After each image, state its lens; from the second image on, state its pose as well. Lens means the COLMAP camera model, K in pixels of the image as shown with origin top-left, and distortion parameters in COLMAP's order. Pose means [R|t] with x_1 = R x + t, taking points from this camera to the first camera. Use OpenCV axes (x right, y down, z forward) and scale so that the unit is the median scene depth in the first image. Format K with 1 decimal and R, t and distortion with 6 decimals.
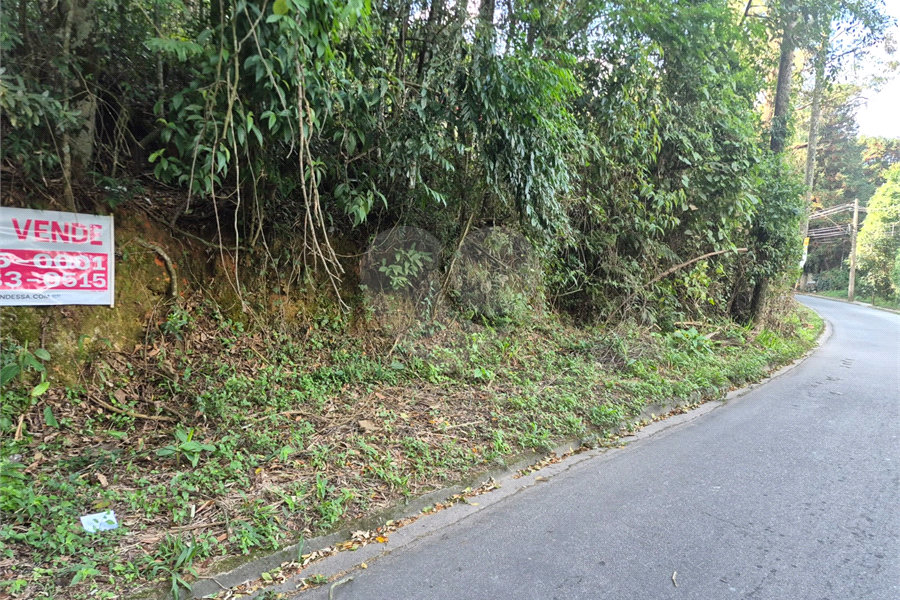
lens RADIAL K [[600.1, 0, 447.7], [0, 600.1, 289.7], [0, 0, 1]] dist [0.060988, -0.066334]
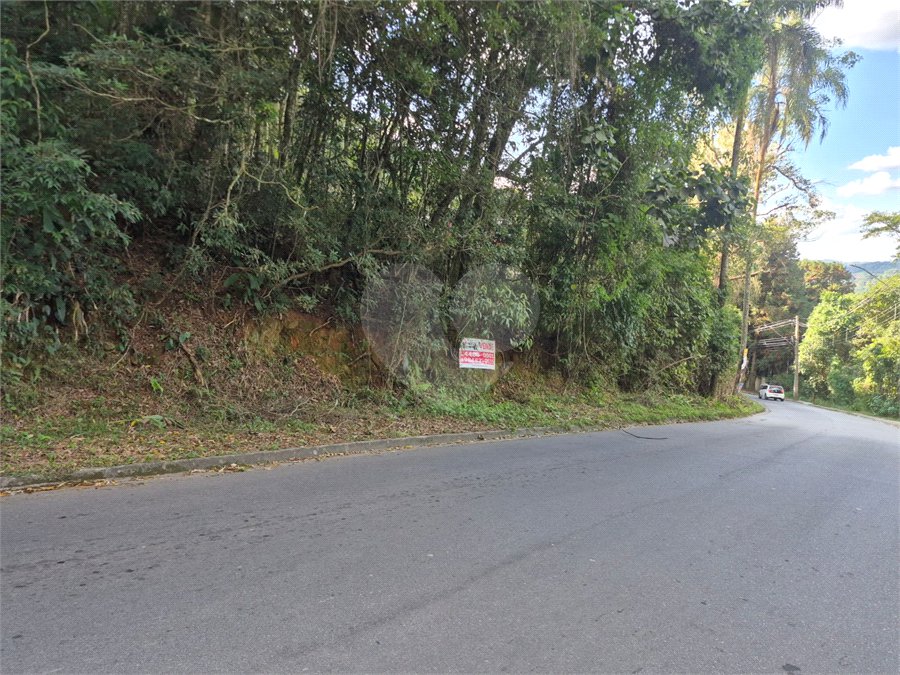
lens RADIAL K [[600.0, 0, 435.6], [0, 600.0, 327.7], [0, 0, 1]] dist [0.057860, -0.061333]
pose [[0.999192, 0.025272, 0.031260, -0.378265], [-0.022062, 0.994832, -0.099105, 0.047326], [-0.033603, 0.098335, 0.994586, -0.788413]]
